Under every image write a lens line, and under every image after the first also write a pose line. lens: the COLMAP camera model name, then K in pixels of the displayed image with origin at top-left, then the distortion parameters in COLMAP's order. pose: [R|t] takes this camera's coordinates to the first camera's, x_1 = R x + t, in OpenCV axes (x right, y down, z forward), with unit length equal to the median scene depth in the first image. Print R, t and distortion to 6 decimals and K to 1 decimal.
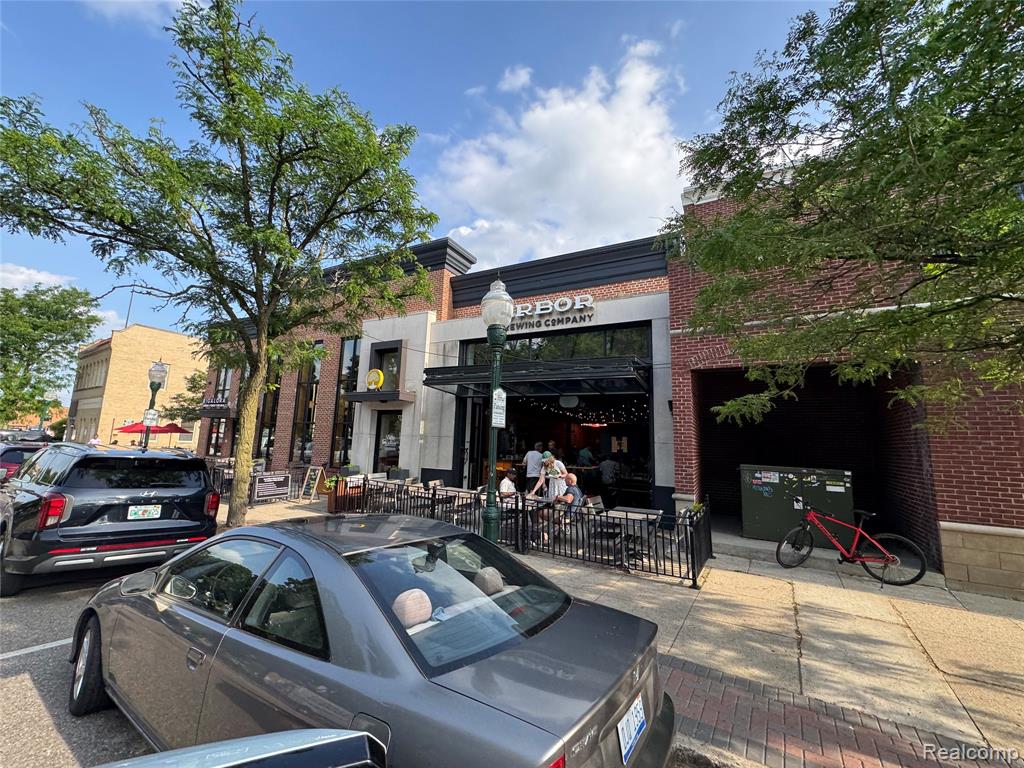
lens RADIAL K [[415.1, 0, 512.0], [0, 415.1, 384.0], [0, 0, 1]] dist [-0.005011, -0.000070]
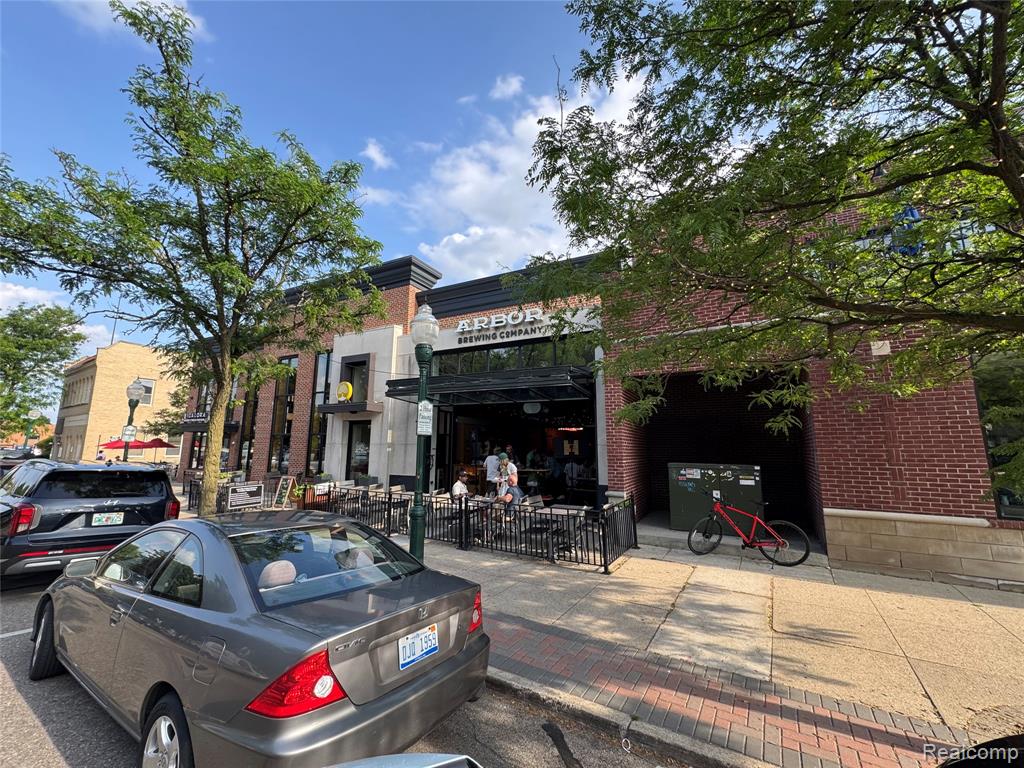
lens RADIAL K [[413.9, 0, 512.0], [0, 413.9, 384.0], [0, 0, 1]] dist [-0.006760, 0.000050]
pose [[0.999588, -0.024302, 0.015266, 0.145378], [0.024522, 0.999596, -0.014346, -0.009127], [-0.014912, 0.014714, 0.999781, -0.099228]]
